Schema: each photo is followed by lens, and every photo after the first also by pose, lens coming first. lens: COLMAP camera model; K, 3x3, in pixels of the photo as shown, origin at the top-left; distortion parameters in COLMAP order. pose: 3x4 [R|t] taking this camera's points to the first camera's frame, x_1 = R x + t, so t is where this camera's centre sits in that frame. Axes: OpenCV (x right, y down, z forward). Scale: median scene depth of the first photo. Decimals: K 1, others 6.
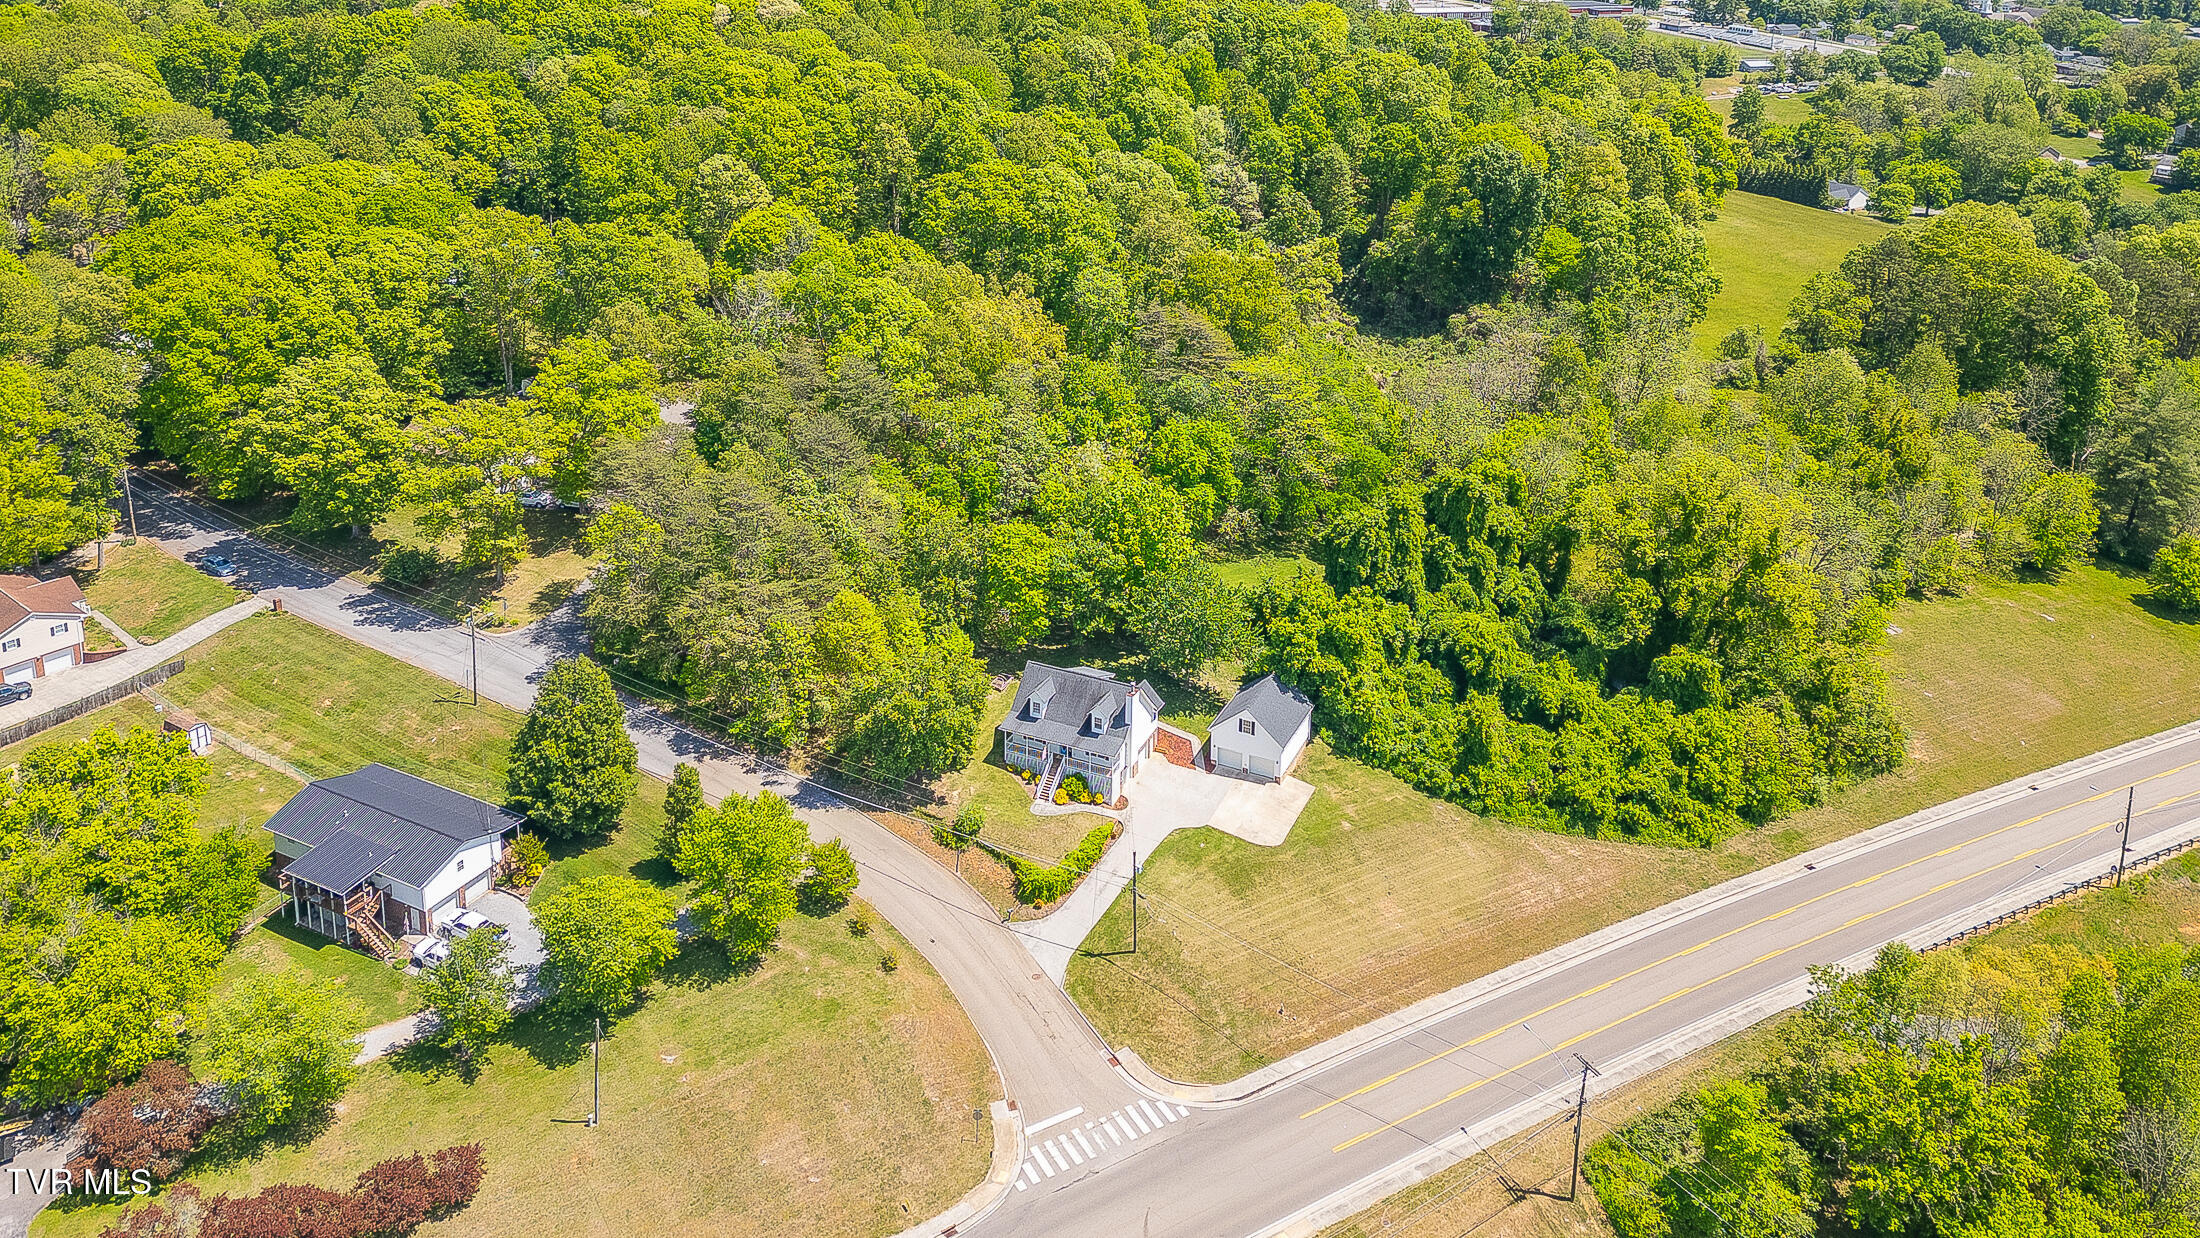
lens RADIAL K [[1557.0, 0, 1083.8], [0, 1557.0, 355.6], [0, 0, 1]] dist [0.123452, -0.129519]
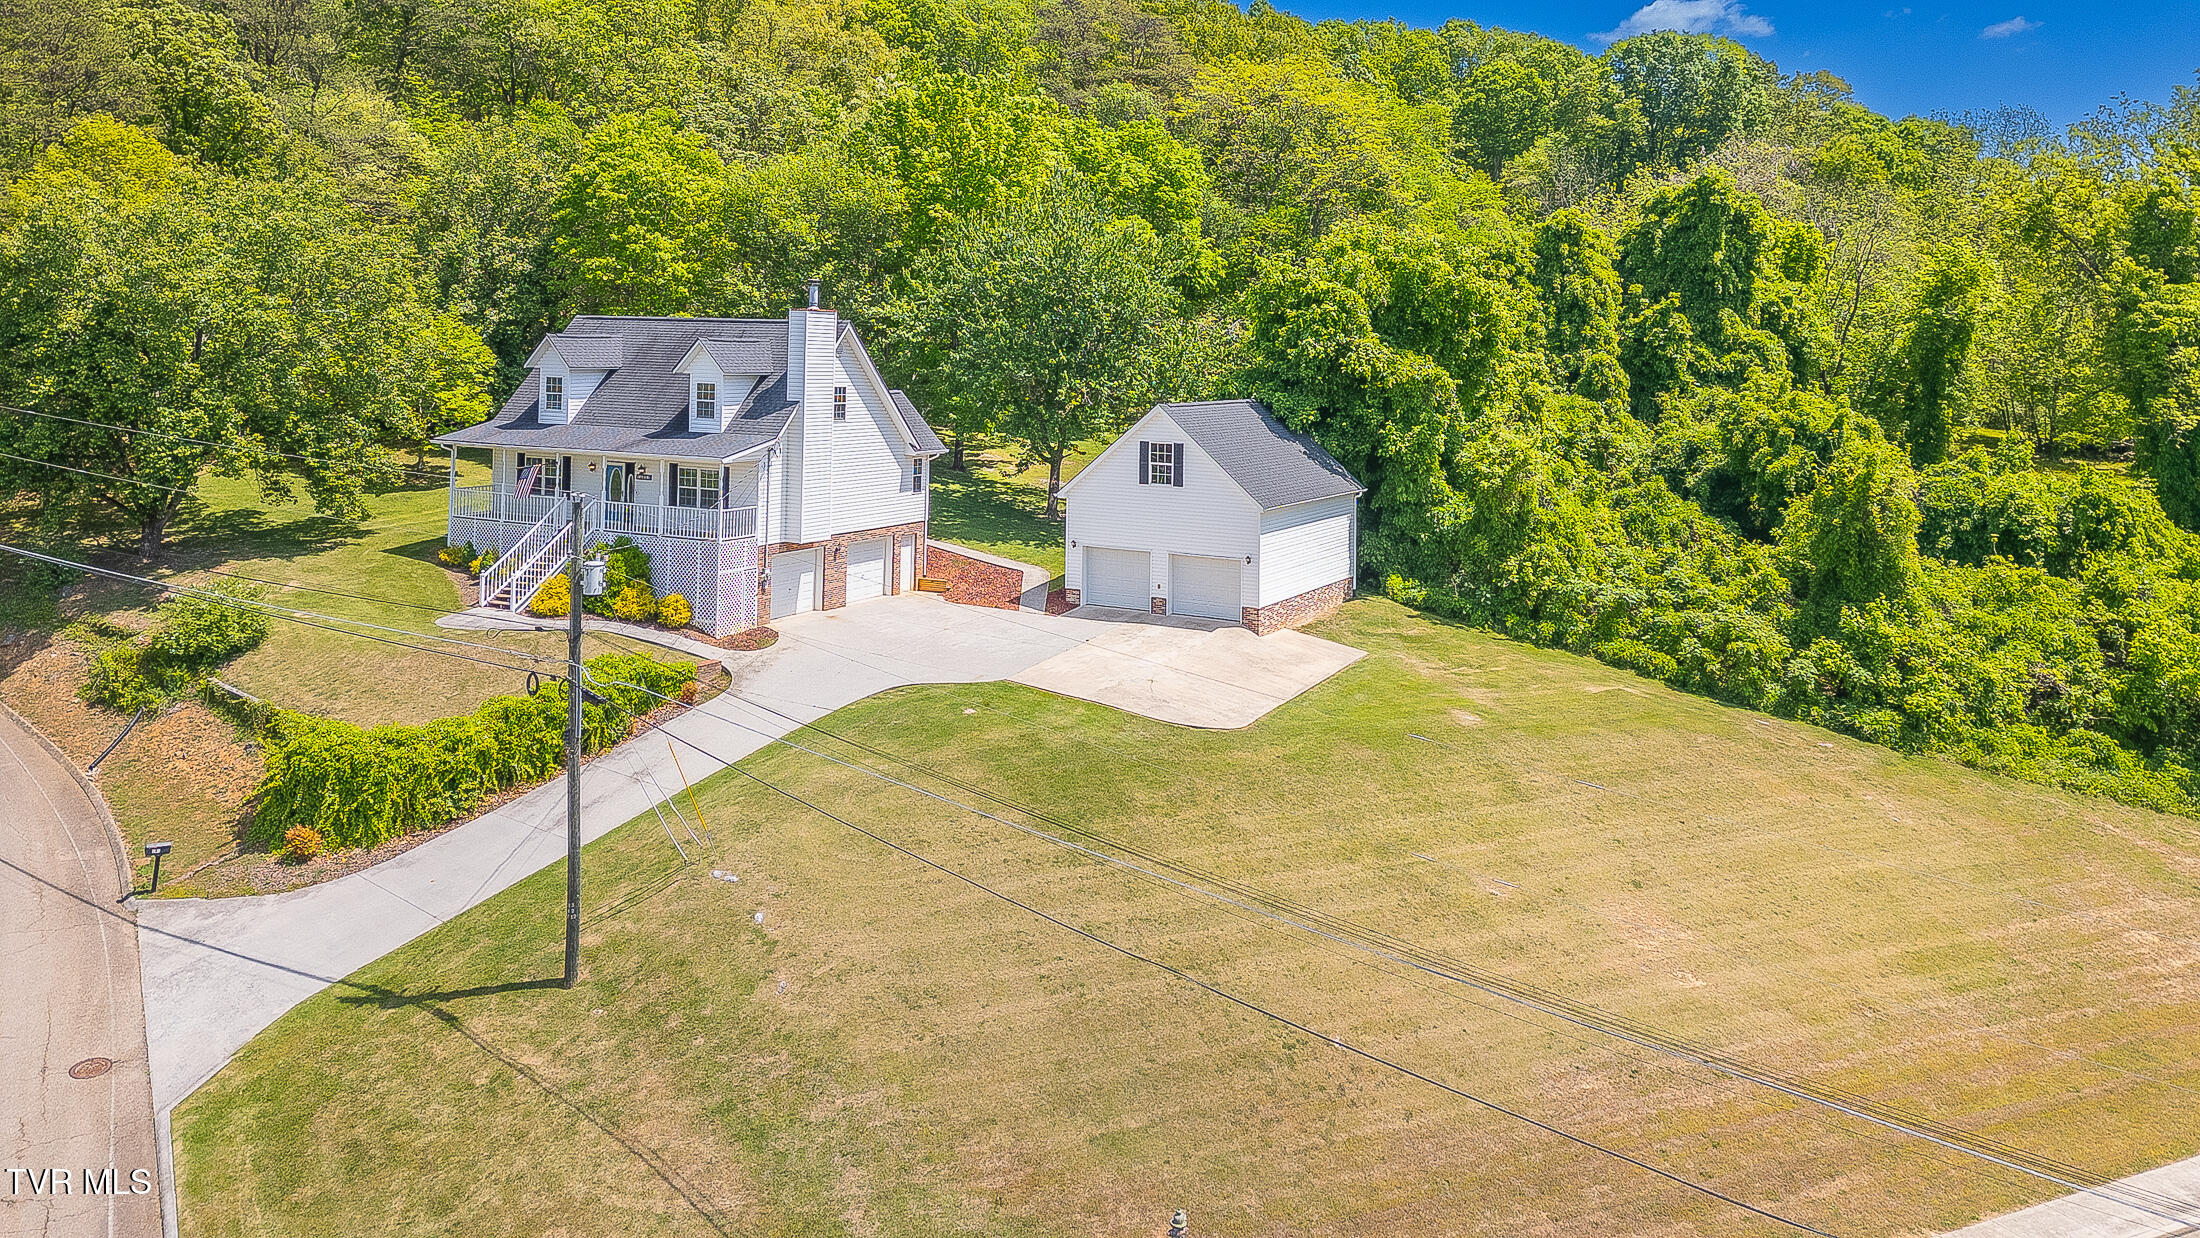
lens RADIAL K [[1586.0, 0, 1067.5], [0, 1586.0, 347.2], [0, 0, 1]] dist [0.039915, -0.000631]
pose [[0.997779, 0.005371, -0.066397, 0.104590], [-0.024246, 0.957657, -0.286889, 0.306287], [0.062044, 0.287862, 0.955660, 0.650253]]
